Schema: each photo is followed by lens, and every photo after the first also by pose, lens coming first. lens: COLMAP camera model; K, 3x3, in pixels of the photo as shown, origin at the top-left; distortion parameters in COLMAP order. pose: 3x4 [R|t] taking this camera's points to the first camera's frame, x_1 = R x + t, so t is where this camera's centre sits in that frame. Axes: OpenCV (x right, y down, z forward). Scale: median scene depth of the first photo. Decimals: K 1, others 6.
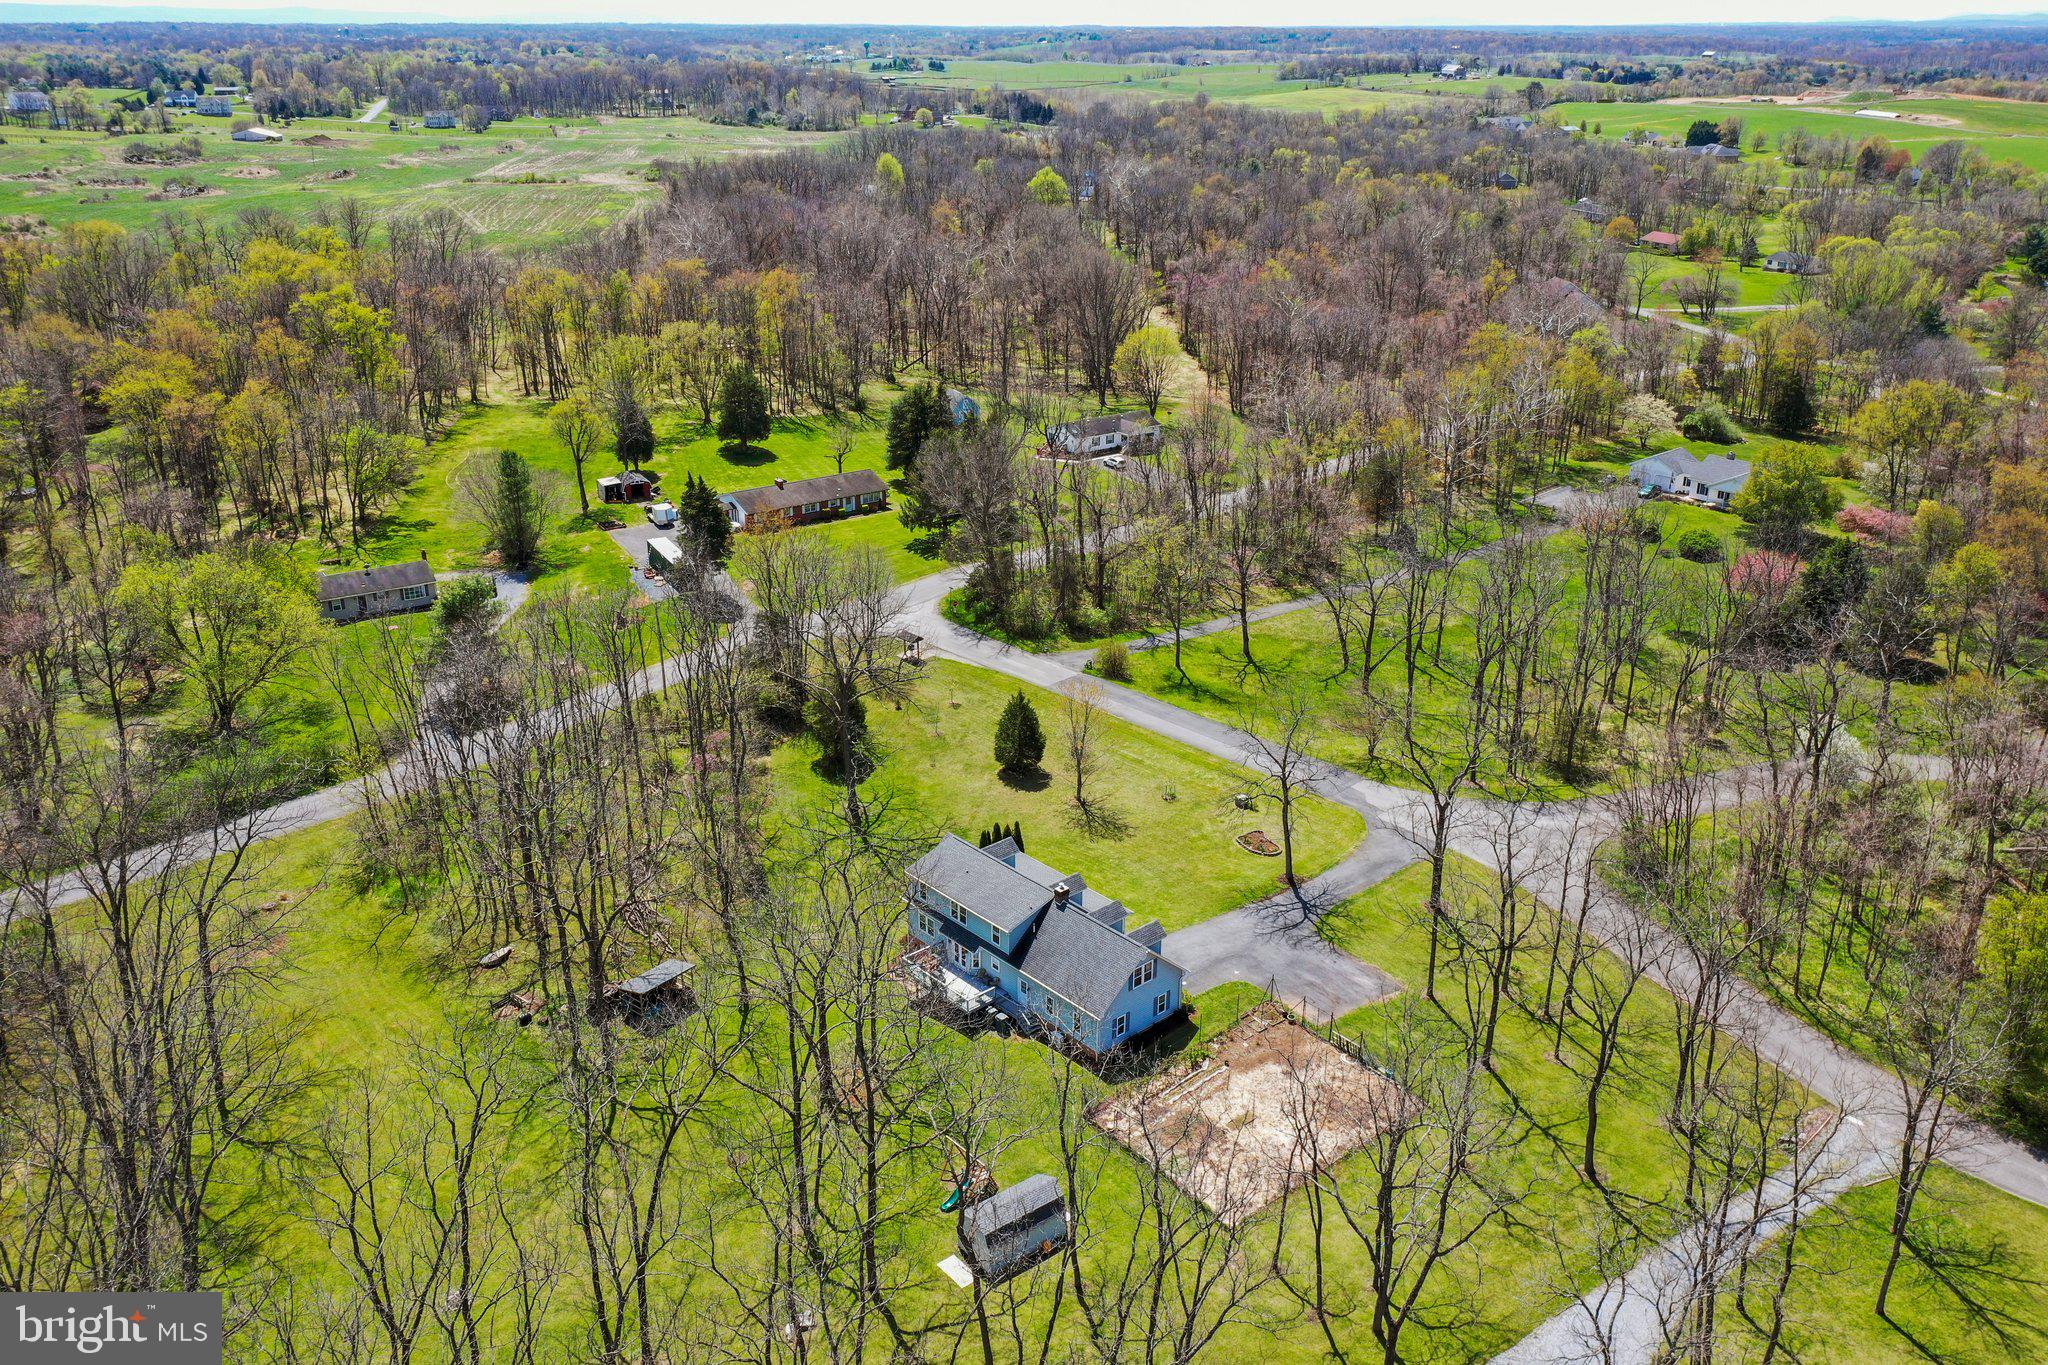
lens RADIAL K [[1610.7, 0, 1017.9], [0, 1610.7, 673.4], [0, 0, 1]] dist [-0.008025, 0.002762]
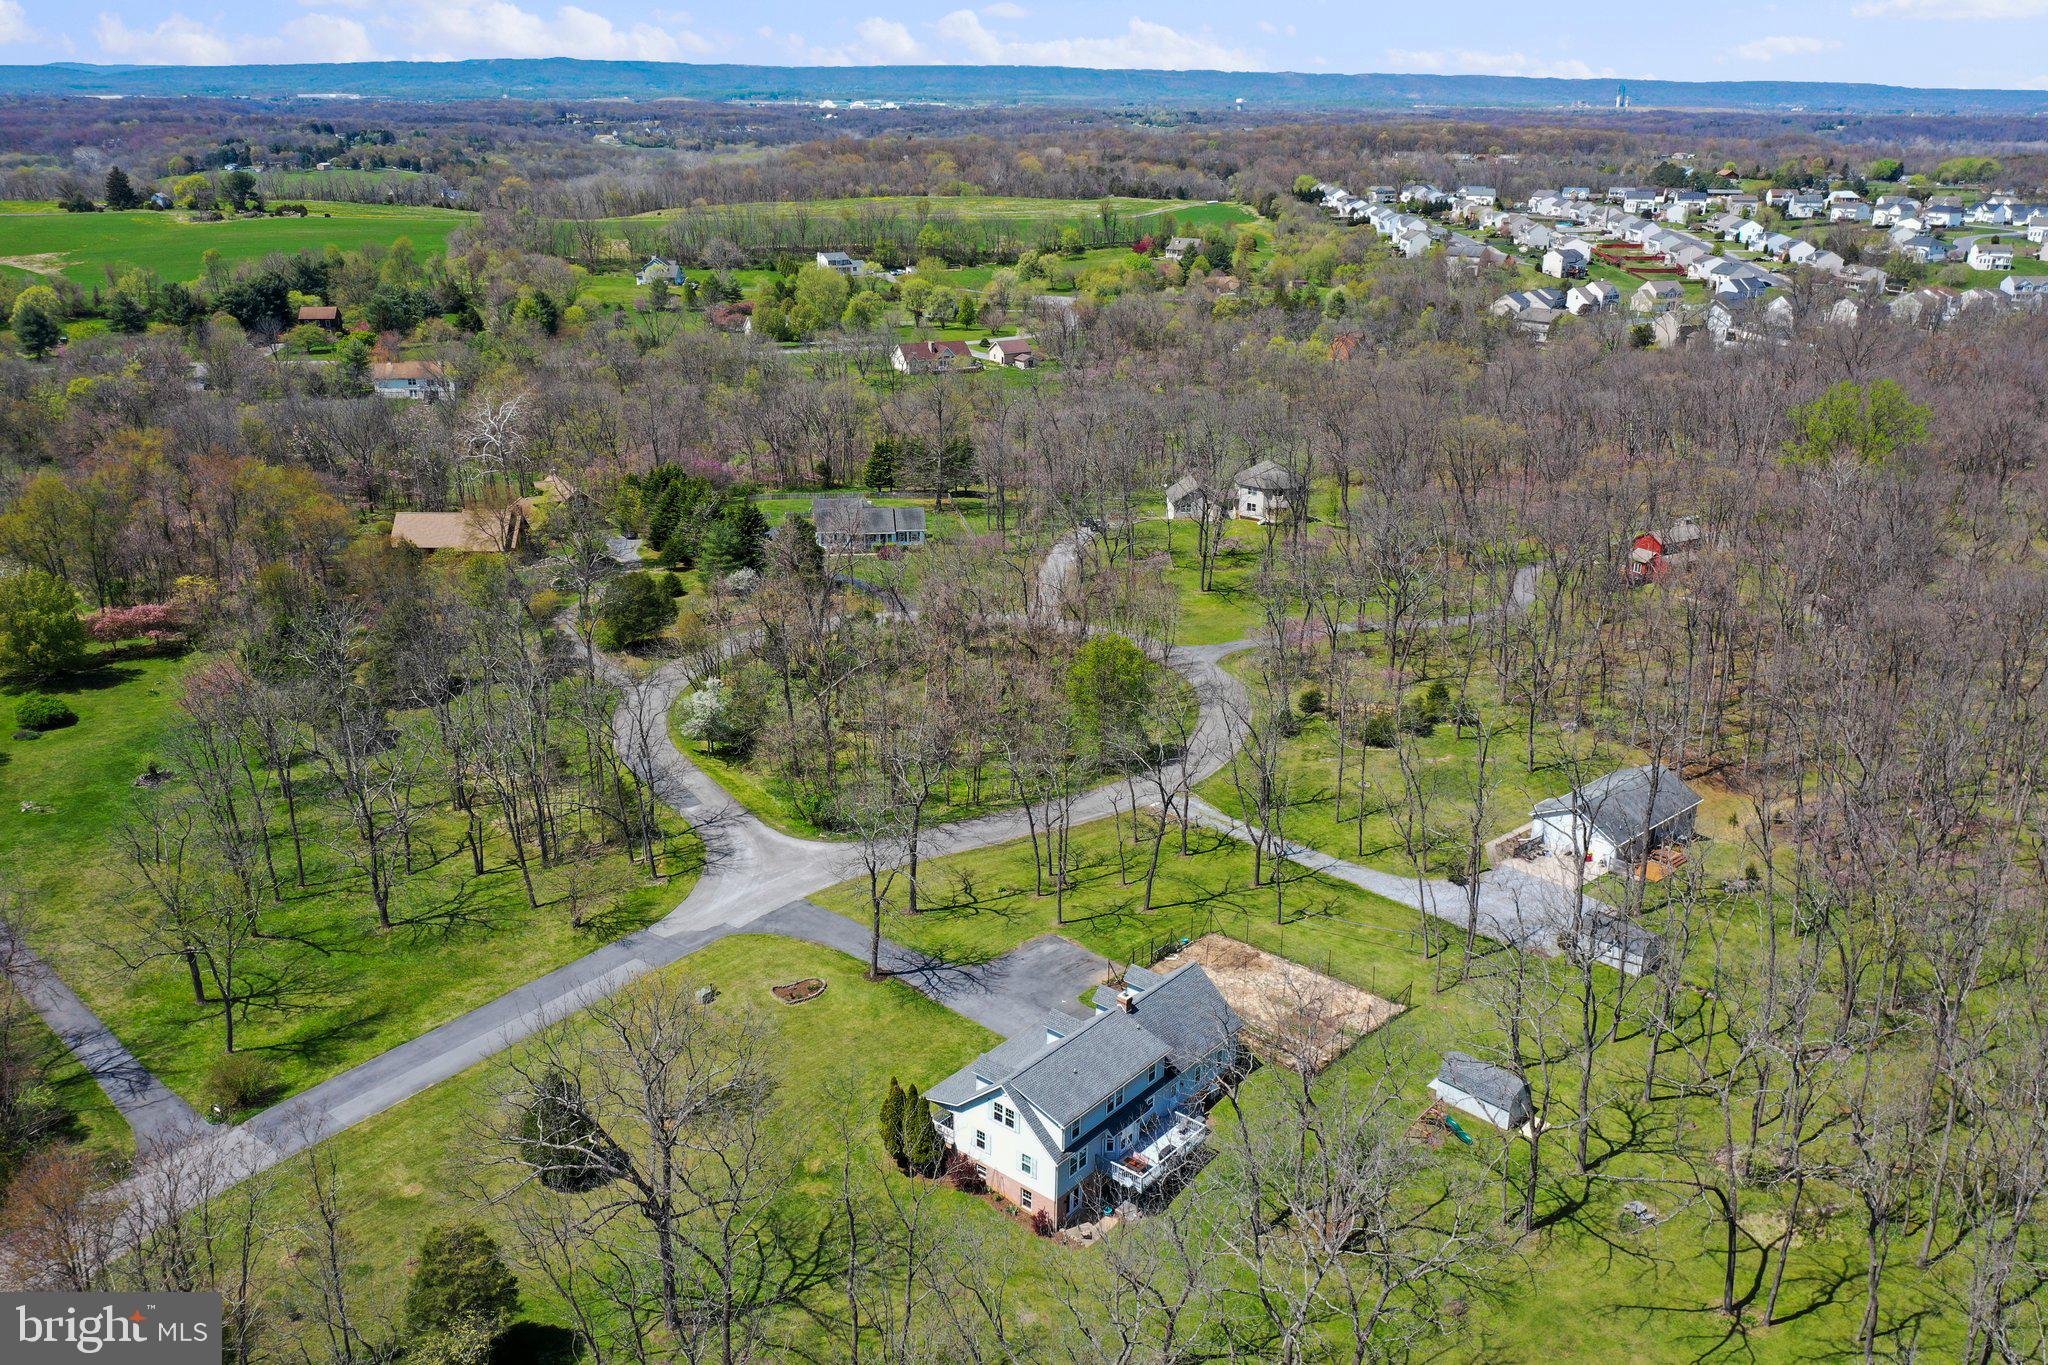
lens RADIAL K [[1610.7, 0, 1017.9], [0, 1610.7, 673.4], [0, 0, 1]] dist [-0.008025, 0.002762]
pose [[-0.156103, -0.328290, 0.931589, -0.718854], [0.355622, 0.861222, 0.363084, -0.366605], [-0.921501, 0.387972, -0.017692, 0.887731]]
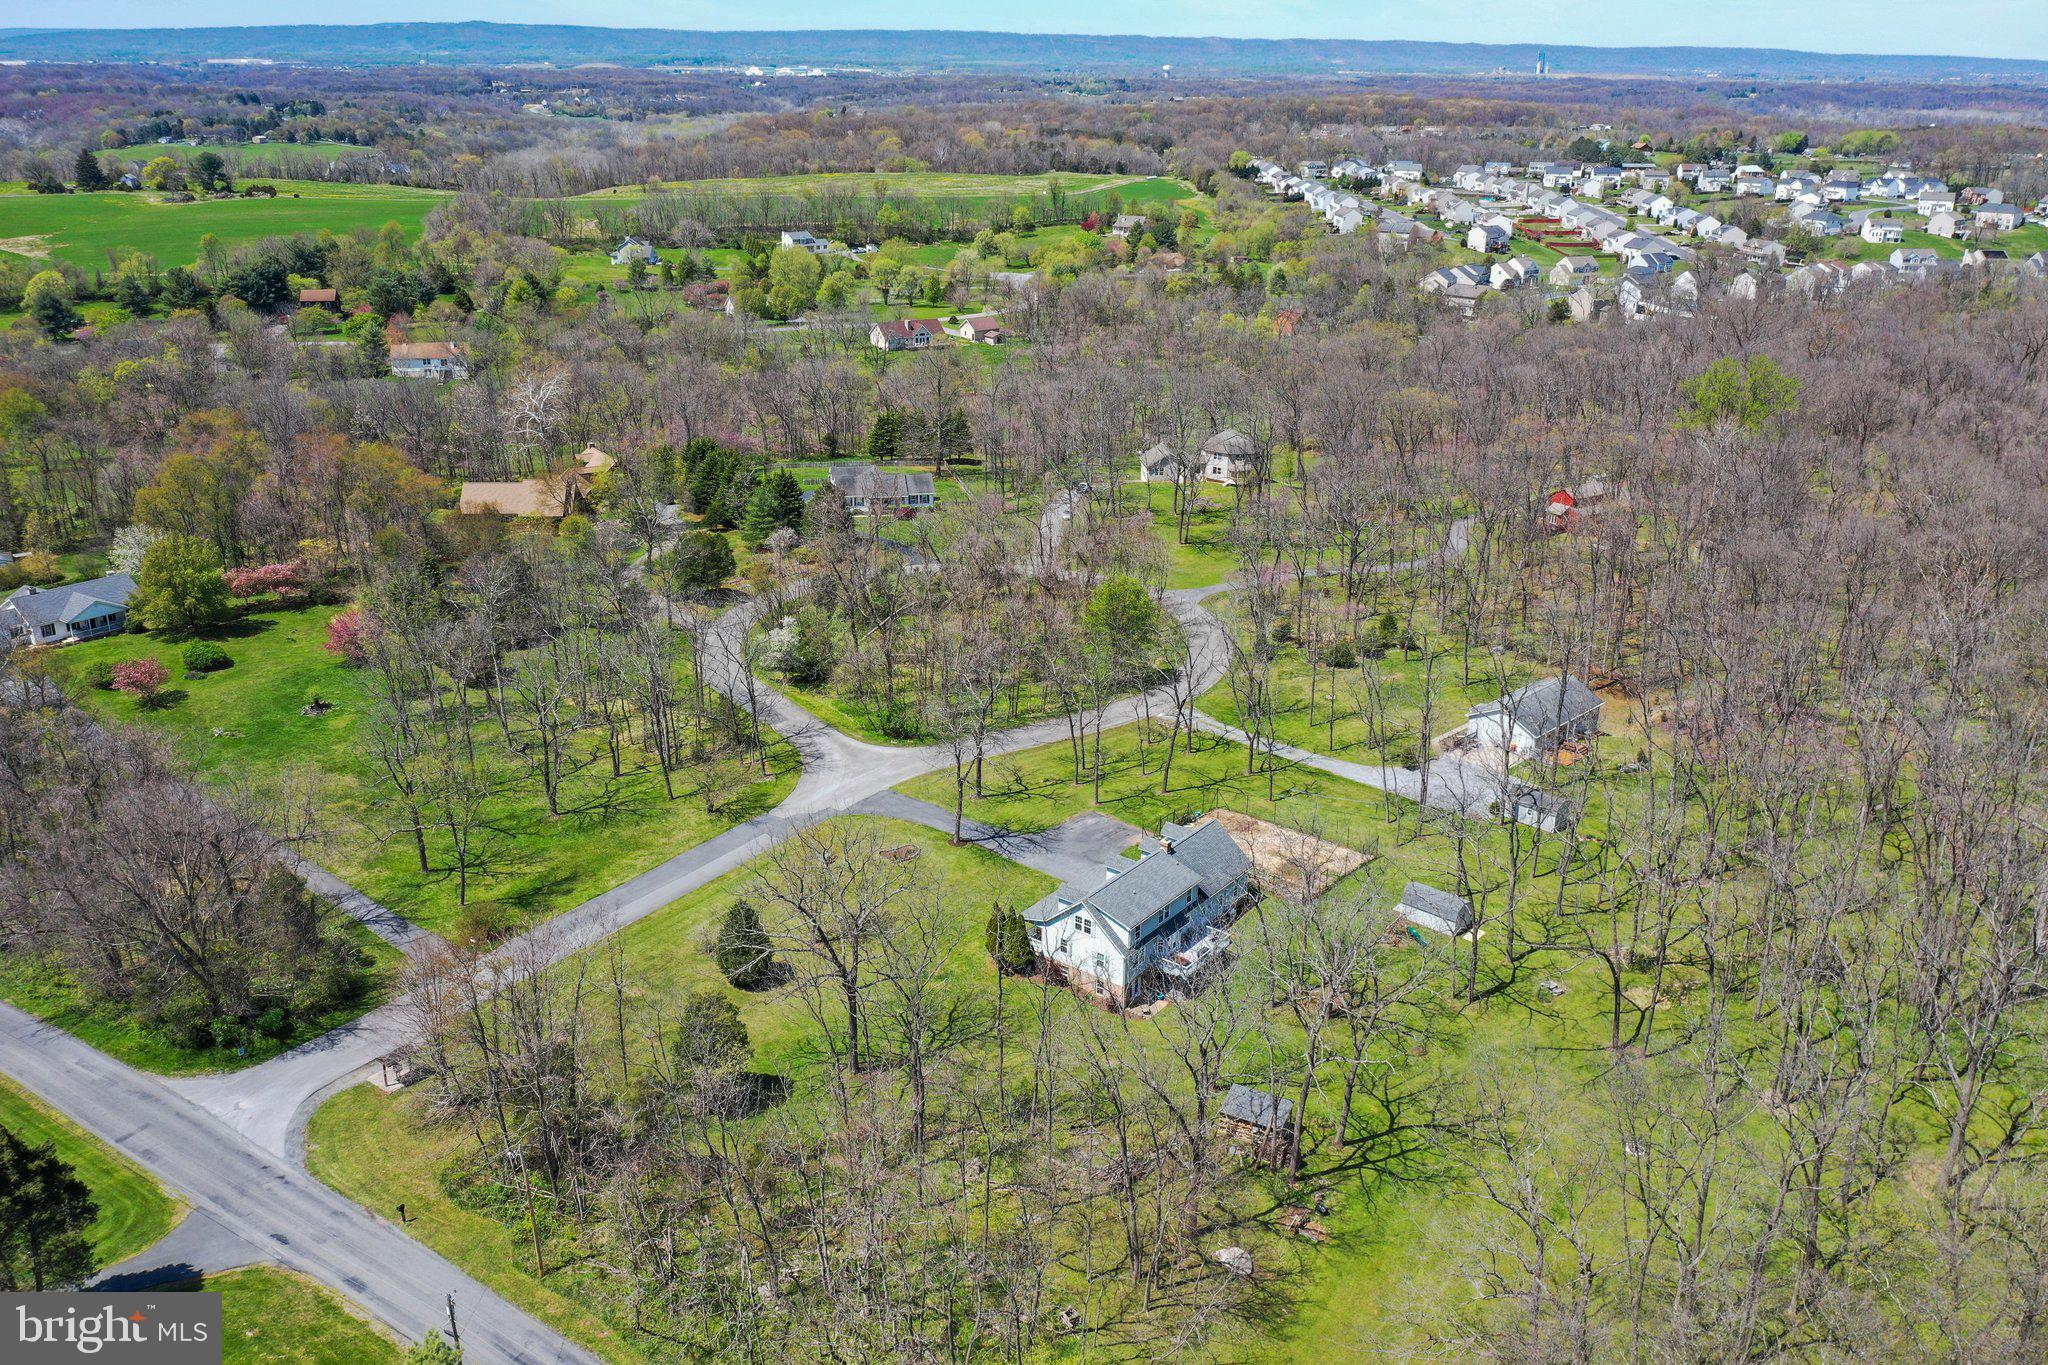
lens RADIAL K [[1610.7, 0, 1017.9], [0, 1610.7, 673.4], [0, 0, 1]] dist [-0.008025, 0.002762]
pose [[-0.199489, -0.343831, 0.917597, -0.962561], [0.352317, 0.848632, 0.394584, -0.469833], [-0.914373, 0.402000, -0.048155, 0.989817]]
